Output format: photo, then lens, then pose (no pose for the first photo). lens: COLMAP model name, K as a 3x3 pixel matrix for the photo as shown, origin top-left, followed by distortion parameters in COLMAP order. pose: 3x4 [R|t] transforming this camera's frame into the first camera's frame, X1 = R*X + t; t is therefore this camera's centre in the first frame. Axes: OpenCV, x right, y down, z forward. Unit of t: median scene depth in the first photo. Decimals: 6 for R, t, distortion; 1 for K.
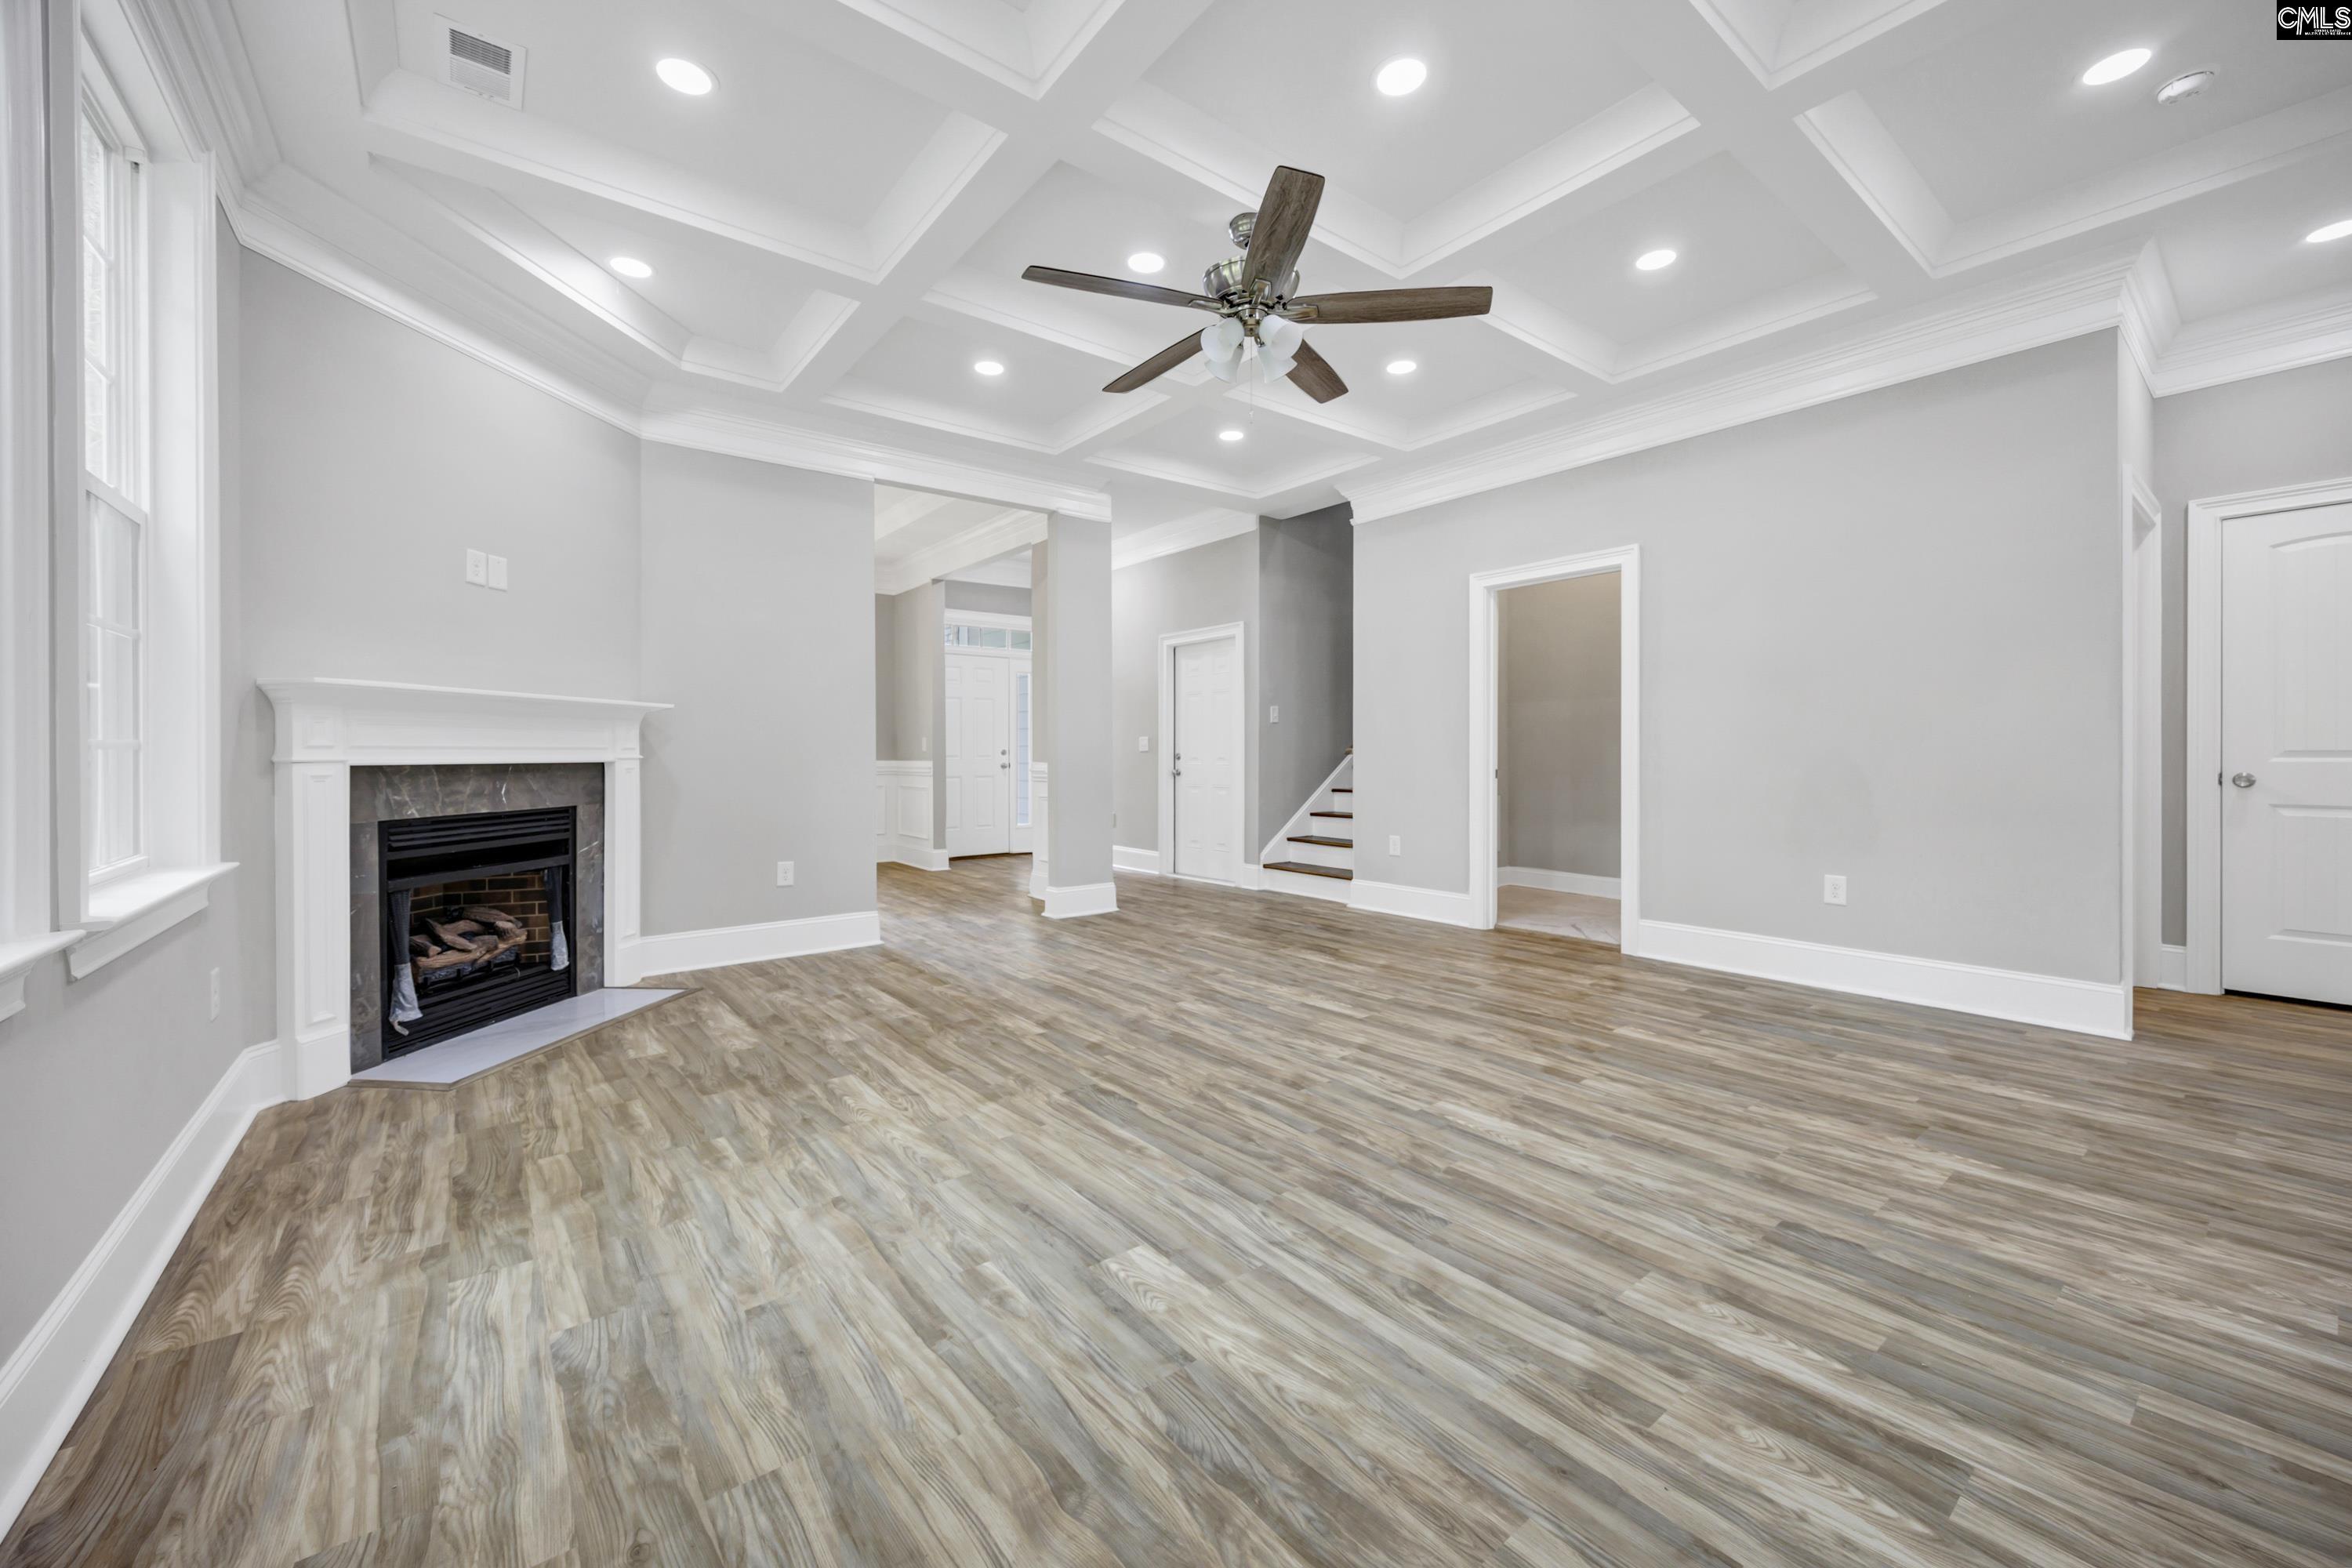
lens RADIAL K [[905.9, 0, 1175.5], [0, 905.9, 760.9], [0, 0, 1]] dist [-0.001457, -0.000057]
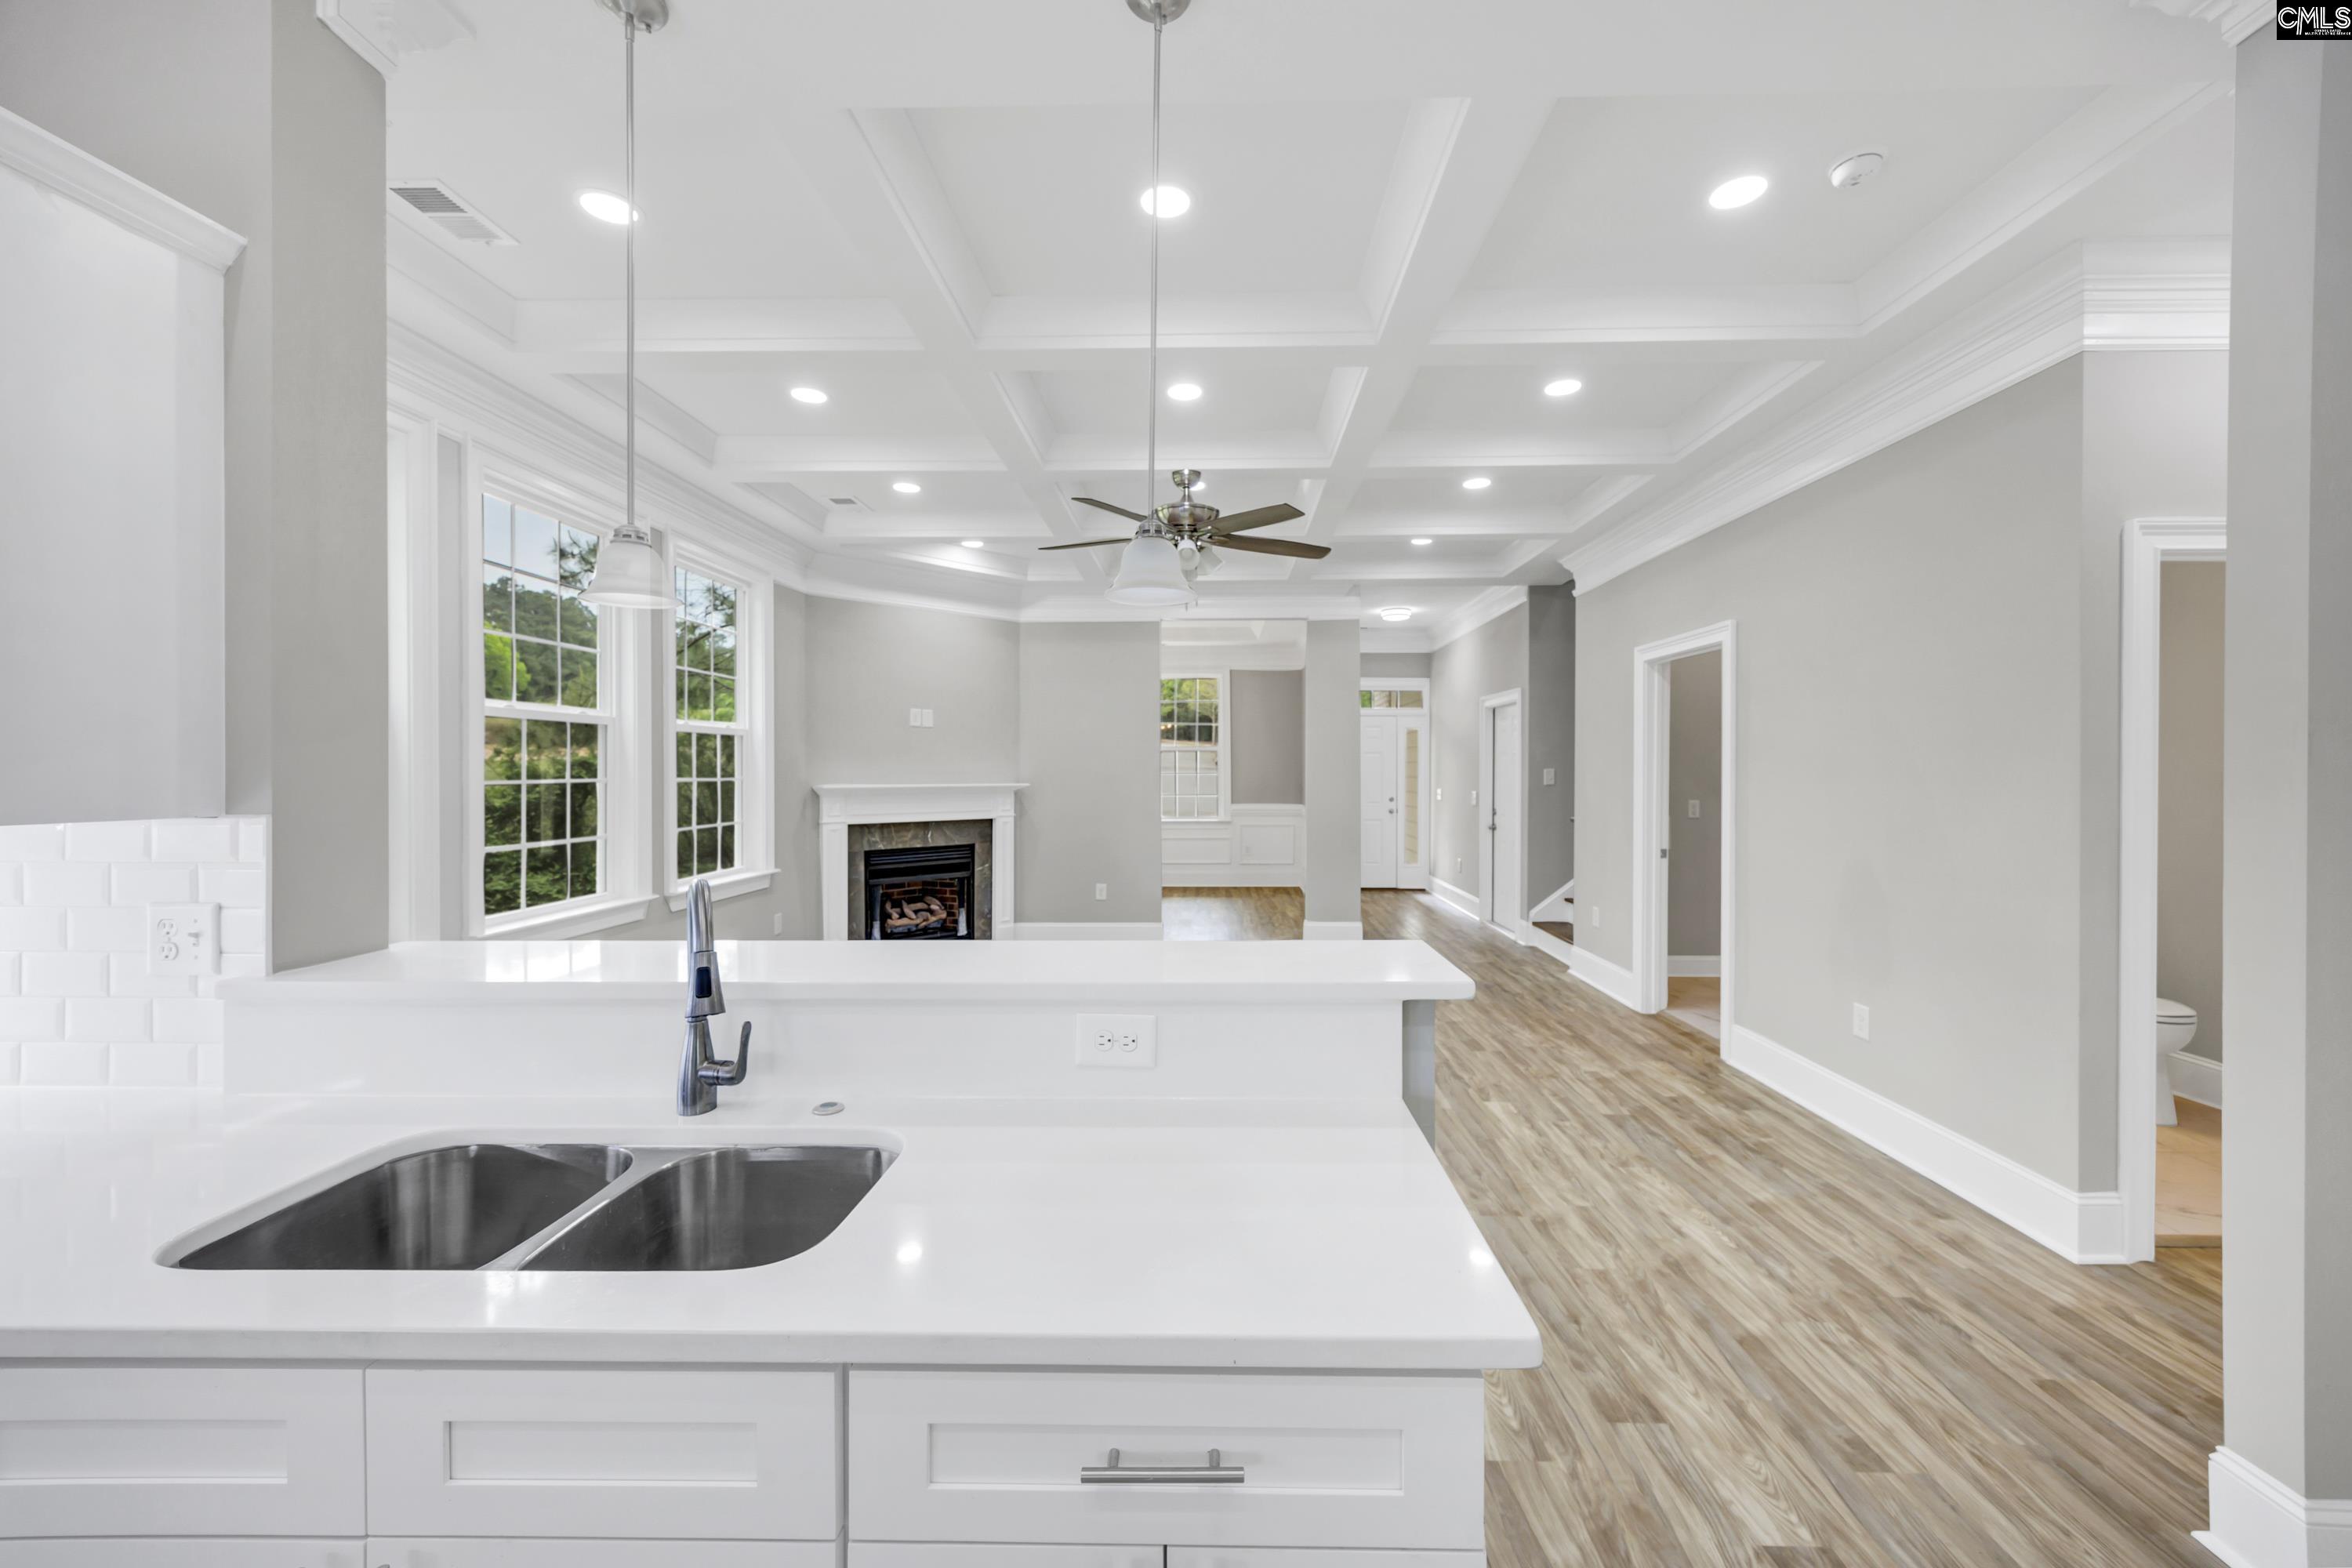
lens RADIAL K [[905.9, 0, 1187.8], [0, 905.9, 783.8], [0, 0, 1]] dist [-0.001457, -0.000057]
pose [[0.764728, 0.013002, -0.644222, 0.850277], [-0.007793, 0.999910, 0.010930, -0.096243], [0.644306, -0.003338, 0.764761, -0.083921]]
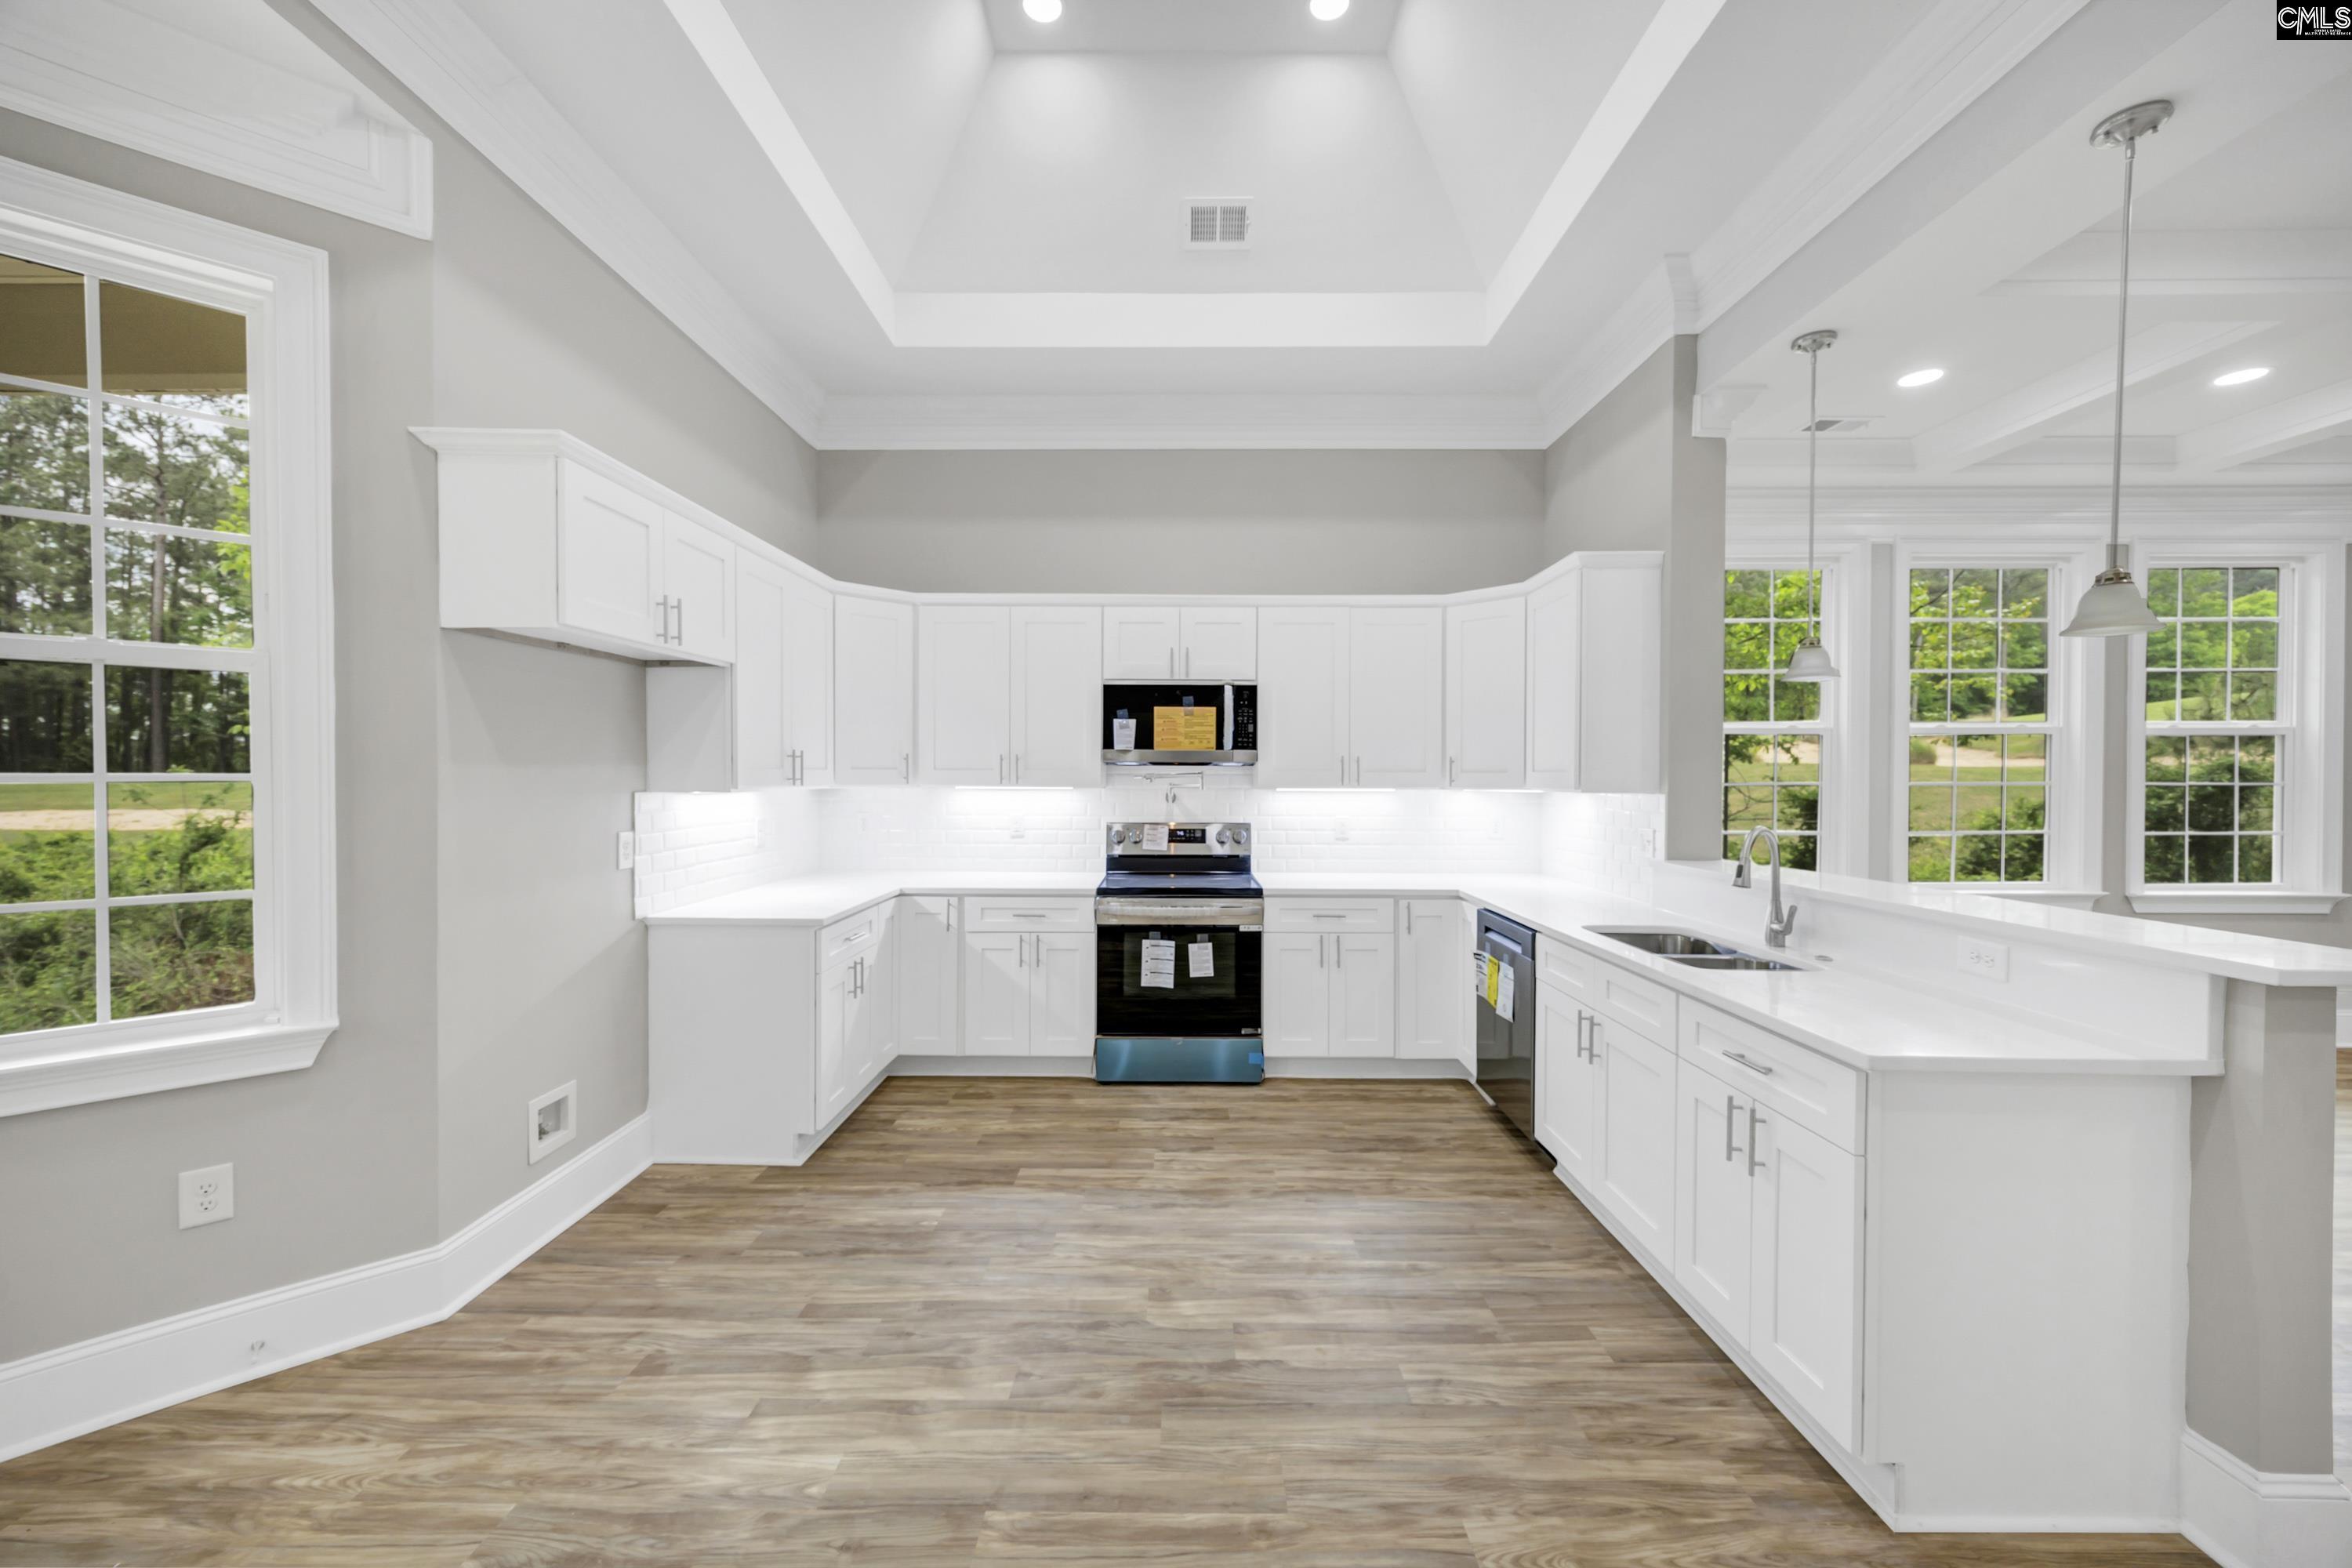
lens RADIAL K [[905.9, 0, 1176.2], [0, 905.9, 786.4], [0, 0, 1]] dist [-0.001457, -0.000057]
pose [[-0.622262, 0.013154, -0.782698, 1.324698], [-0.003323, 0.999805, 0.019444, -0.099071], [0.782802, 0.014700, -0.622097, 0.141441]]
